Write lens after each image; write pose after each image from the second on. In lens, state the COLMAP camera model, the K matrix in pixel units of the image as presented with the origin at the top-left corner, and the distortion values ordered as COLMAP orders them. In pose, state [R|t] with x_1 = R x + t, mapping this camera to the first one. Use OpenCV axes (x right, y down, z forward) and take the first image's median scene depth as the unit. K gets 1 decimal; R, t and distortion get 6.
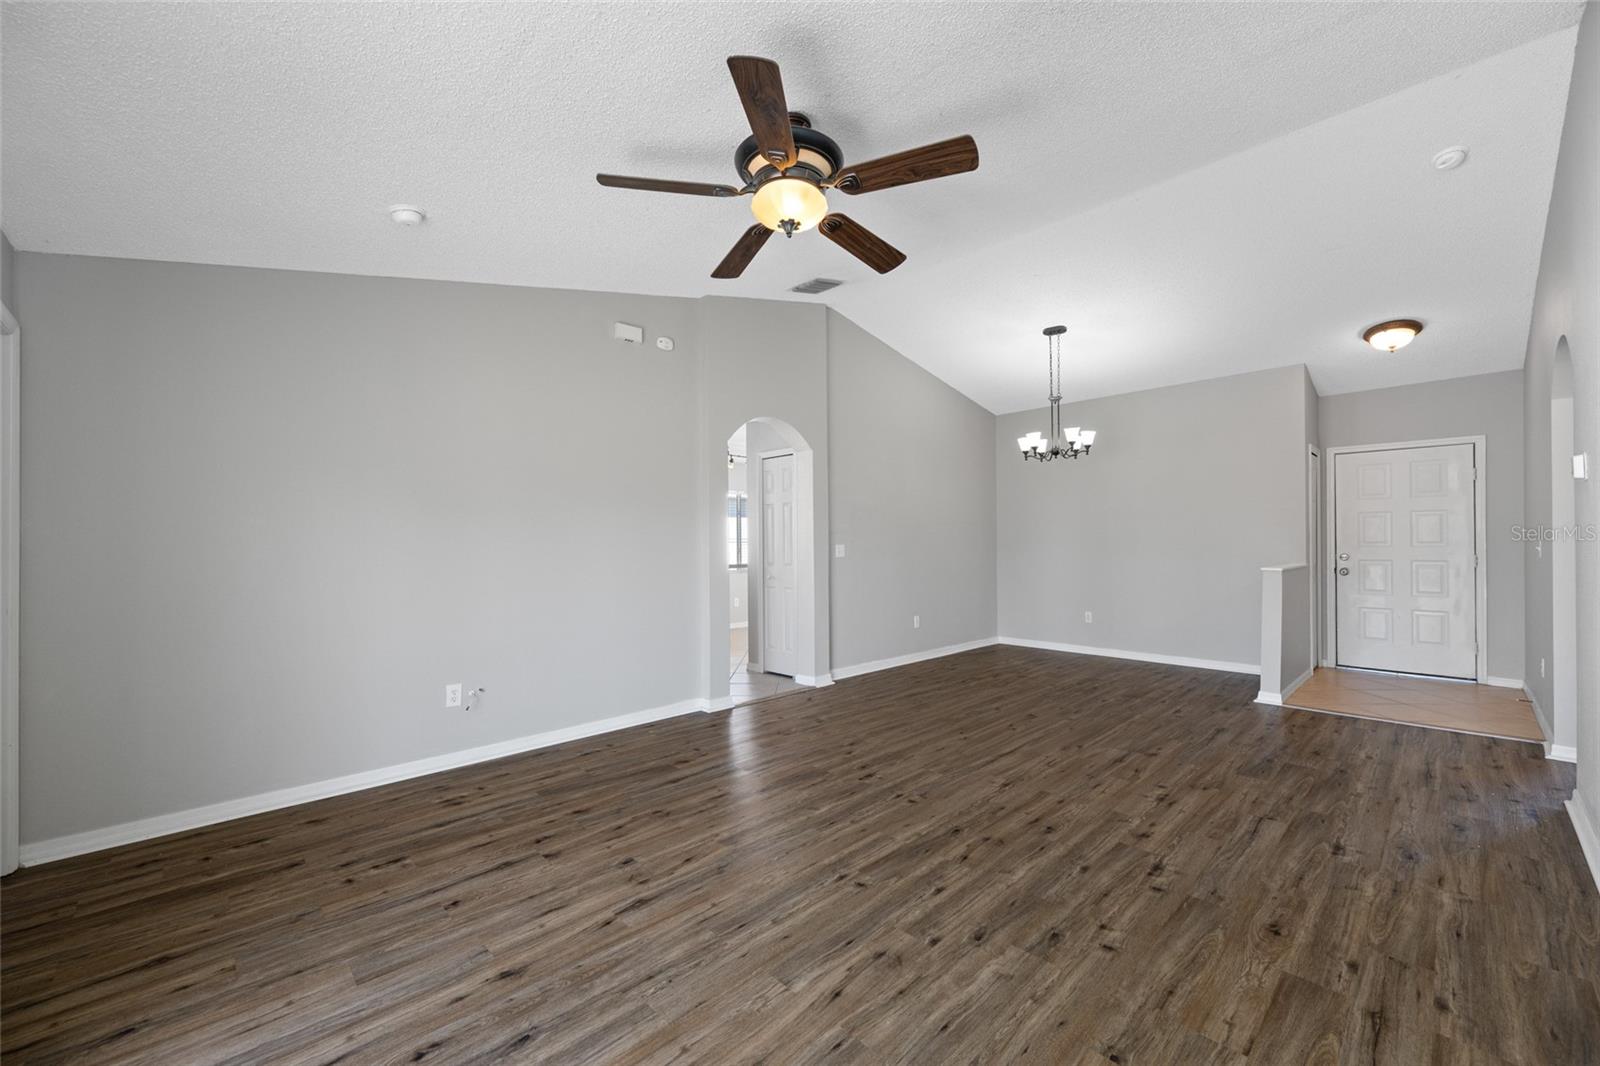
lens RADIAL K [[631.9, 0, 803.6], [0, 631.9, 540.6], [0, 0, 1]] dist [-0.001081, 0.000276]
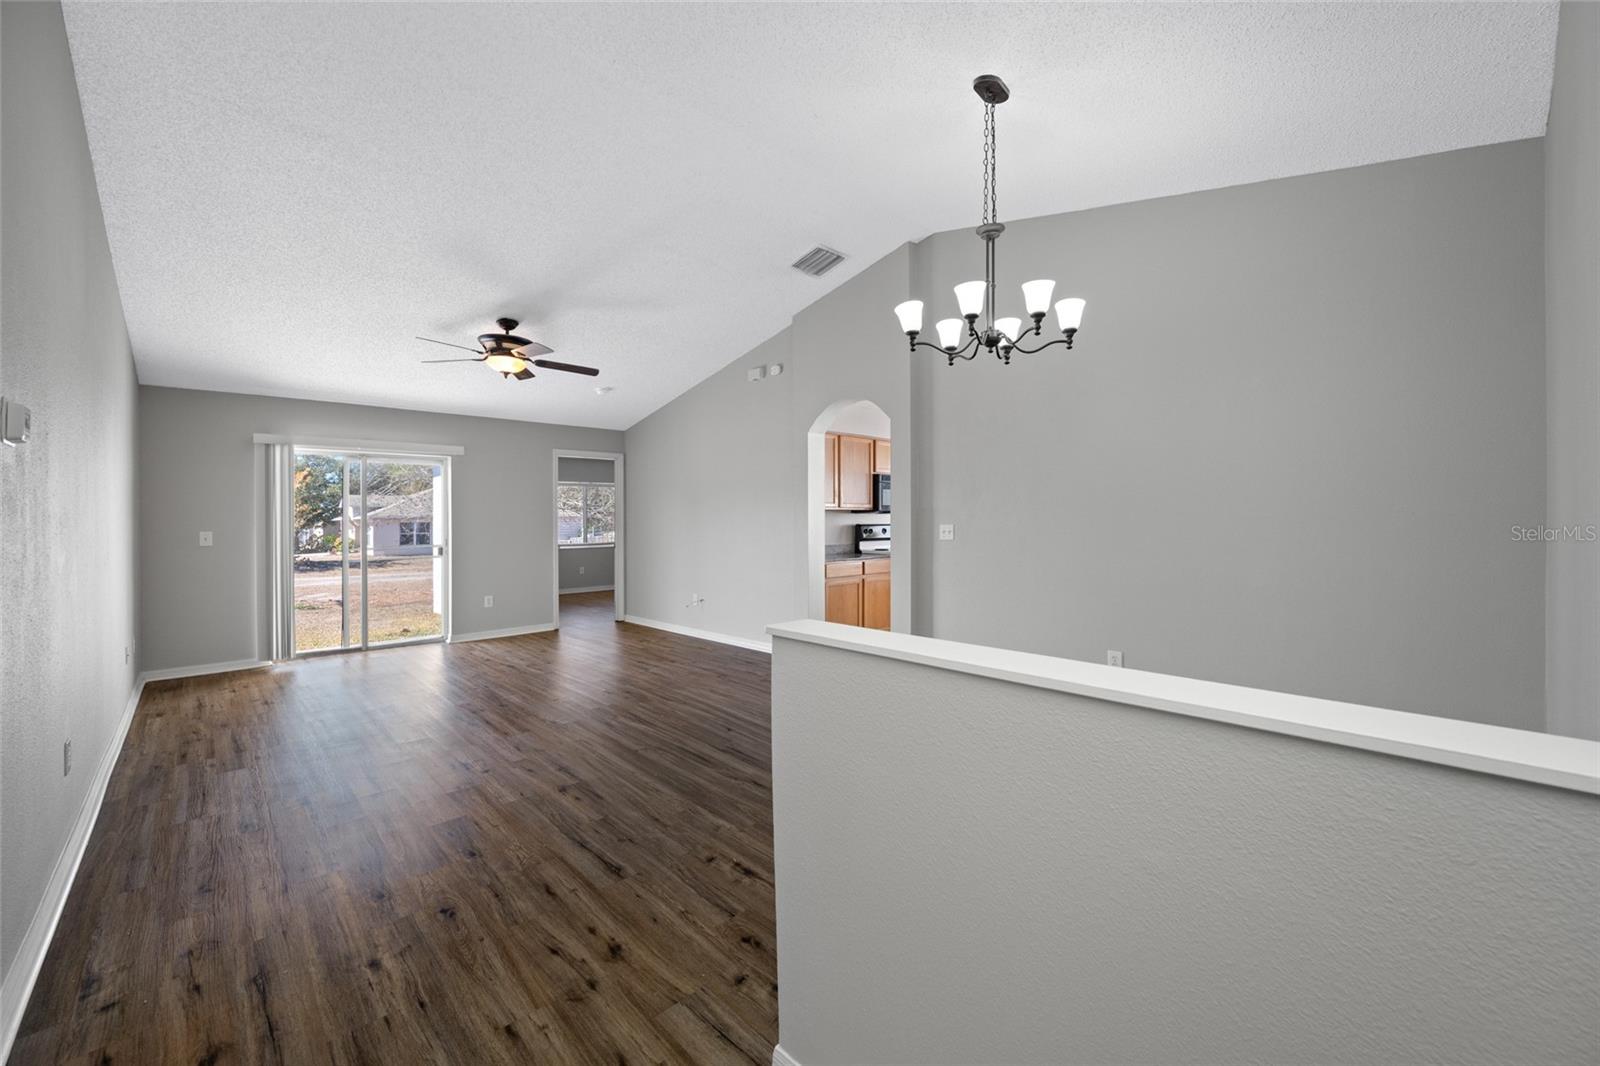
lens RADIAL K [[631.9, 0, 797.9], [0, 631.9, 530.1], [0, 0, 1]] dist [-0.001081, 0.000276]
pose [[-0.012318, 0.019093, -0.999742, 1.335315], [0.012186, 0.999746, 0.018943, -0.007654], [0.999850, -0.011949, -0.012548, 1.296073]]
